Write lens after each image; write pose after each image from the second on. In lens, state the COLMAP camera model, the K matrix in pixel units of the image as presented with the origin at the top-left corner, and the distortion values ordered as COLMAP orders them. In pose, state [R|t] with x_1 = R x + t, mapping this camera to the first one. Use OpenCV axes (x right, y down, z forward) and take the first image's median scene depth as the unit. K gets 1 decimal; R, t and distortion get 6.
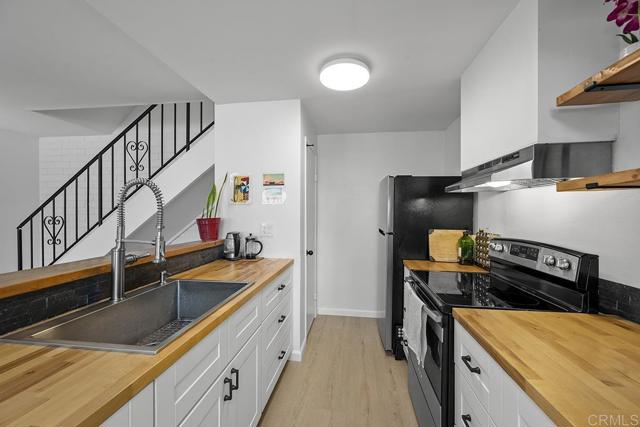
lens RADIAL K [[253.7, 0, 320.0], [0, 253.7, 213.5], [0, 0, 1]] dist [-0.000254, -0.000154]
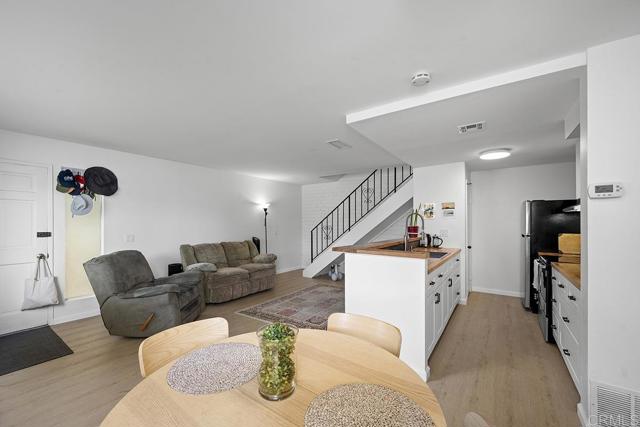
lens RADIAL K [[254.2, 0, 317.7], [0, 254.2, 222.5], [0, 0, 1]] dist [-0.000209, -0.000086]
pose [[0.884639, -0.006635, -0.466228, -0.161453], [0.003409, 0.999964, -0.007762, -0.000054], [0.466263, 0.005277, 0.884630, -1.111439]]
